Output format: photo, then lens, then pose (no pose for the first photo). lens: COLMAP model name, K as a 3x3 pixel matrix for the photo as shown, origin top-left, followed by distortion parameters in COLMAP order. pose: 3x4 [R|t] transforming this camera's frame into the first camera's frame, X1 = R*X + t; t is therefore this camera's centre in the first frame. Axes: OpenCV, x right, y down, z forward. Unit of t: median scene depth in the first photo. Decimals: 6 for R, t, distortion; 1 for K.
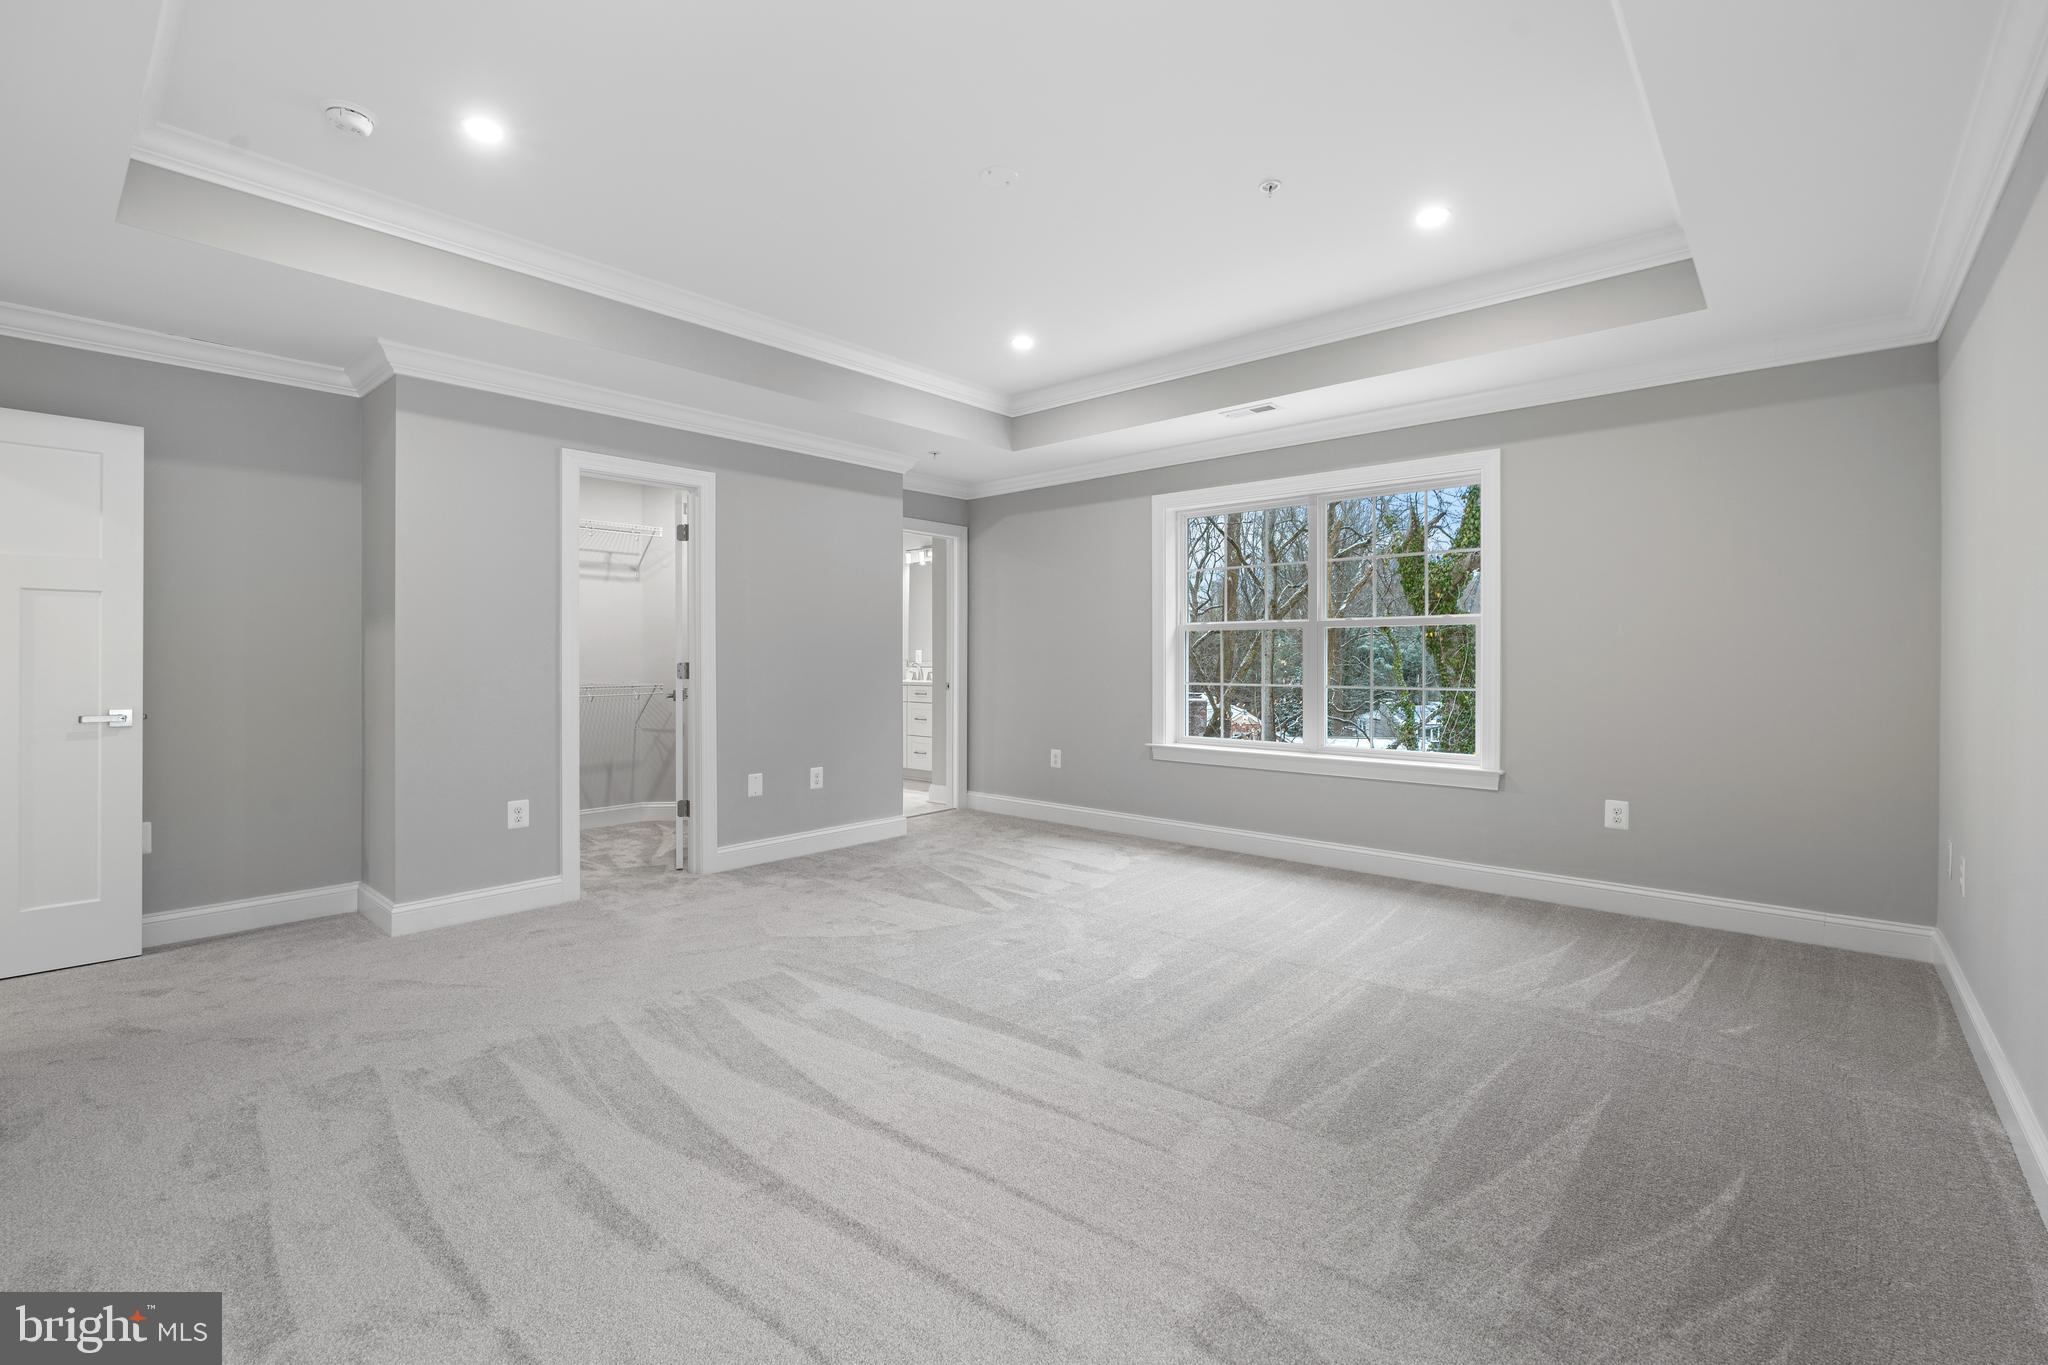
lens RADIAL K [[885.7, 0, 1018.9], [0, 885.7, 651.7], [0, 0, 1]] dist [0.000129, 0.000130]
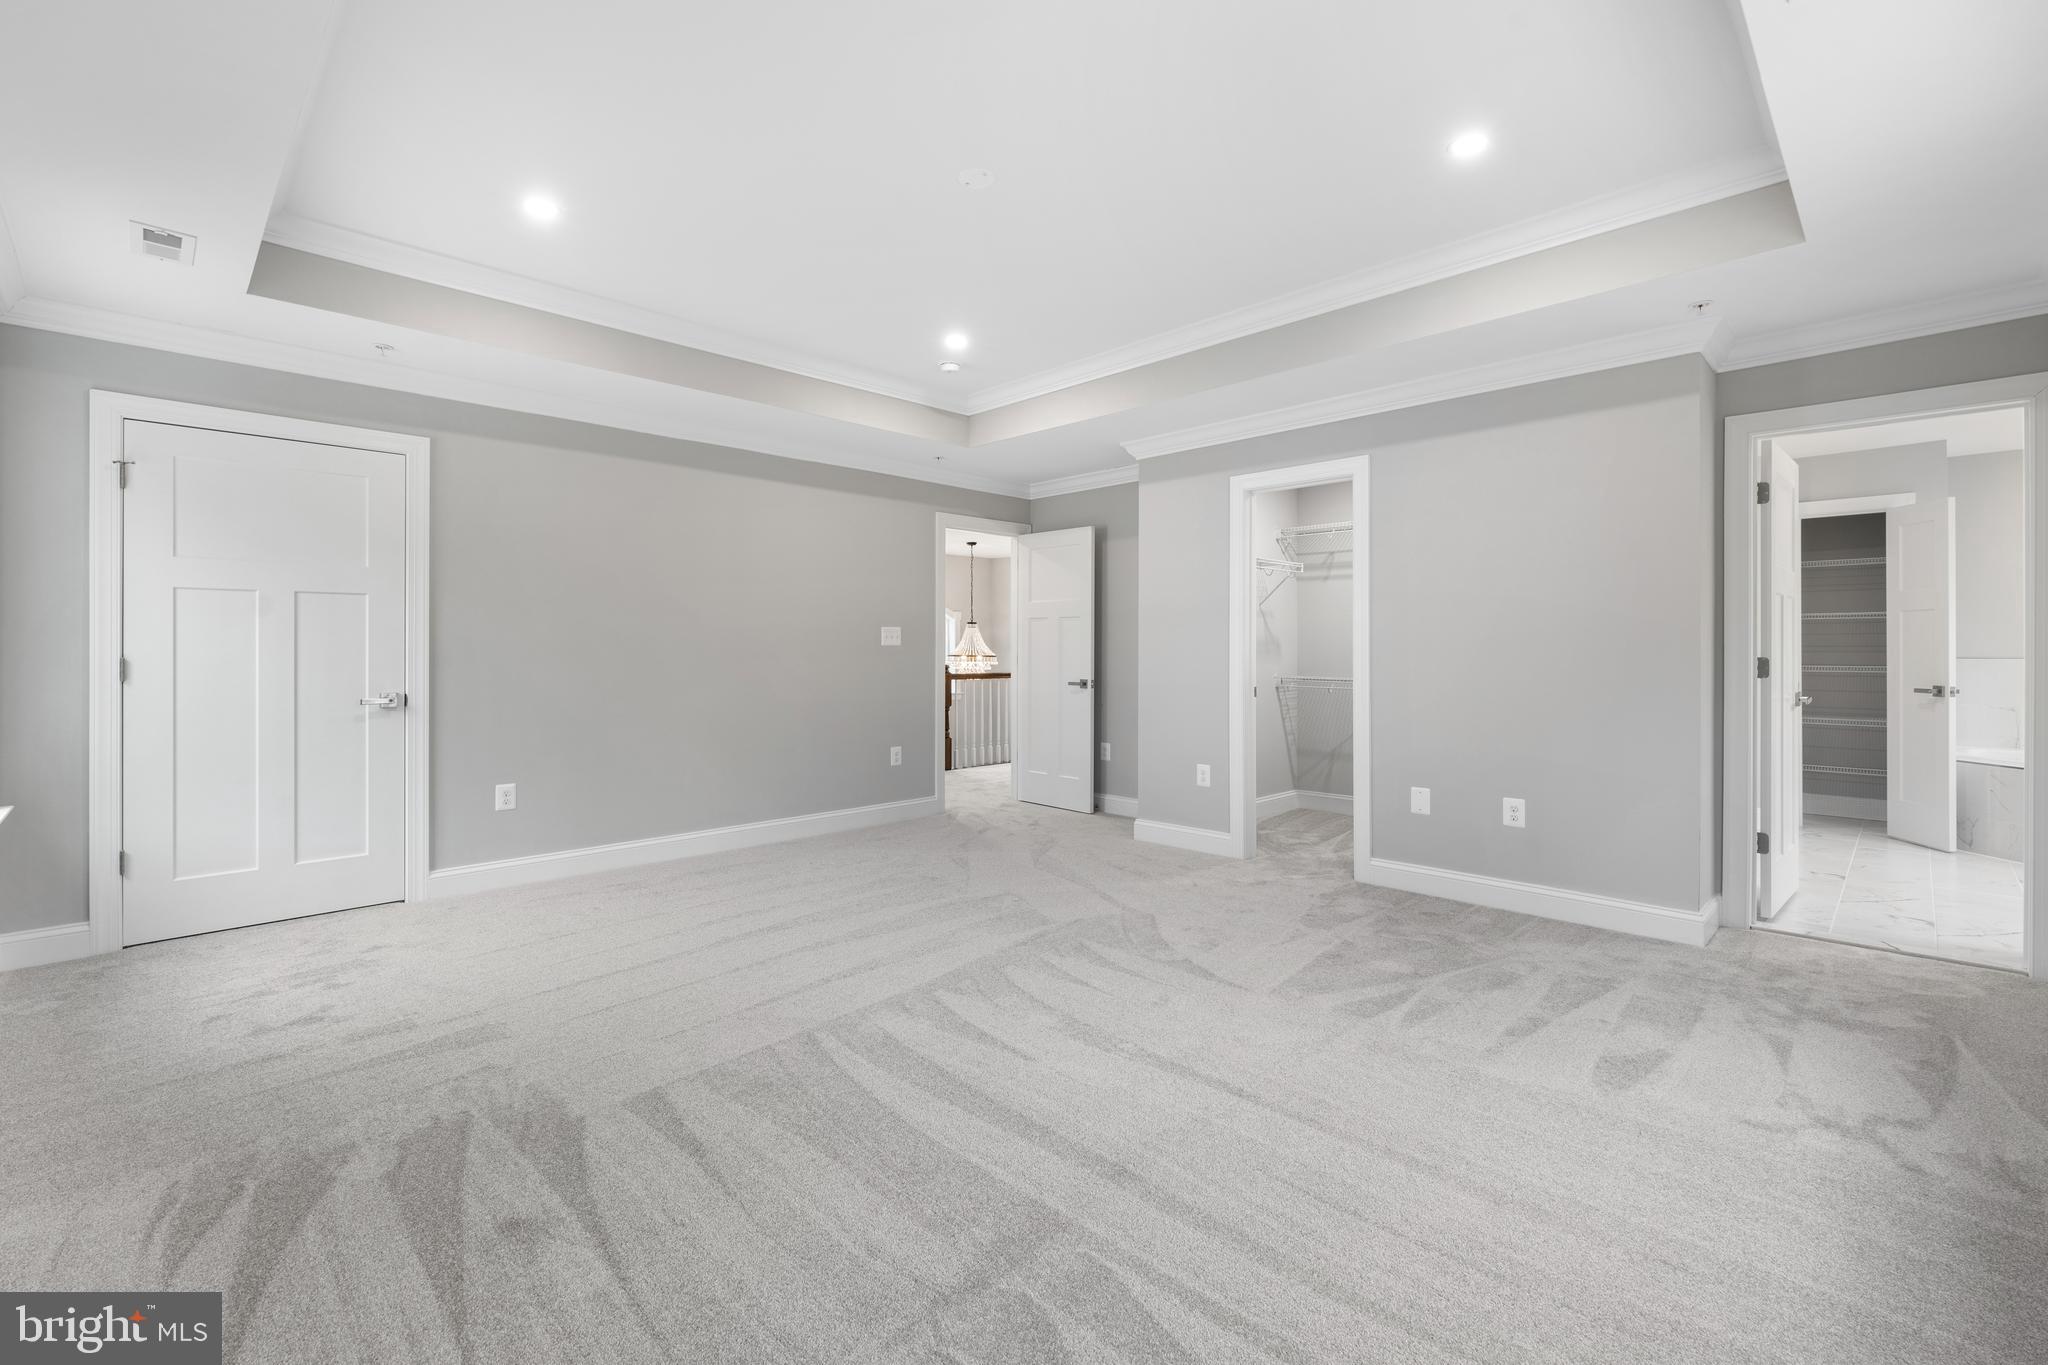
lens RADIAL K [[885.7, 0, 1018.9], [0, 885.7, 651.7], [0, 0, 1]] dist [0.000129, 0.000130]
pose [[-0.072283, -0.002544, -0.997381, 0.718346], [0.003969, 0.999988, -0.002838, 0.008473], [0.997376, -0.004164, -0.072272, 0.824820]]
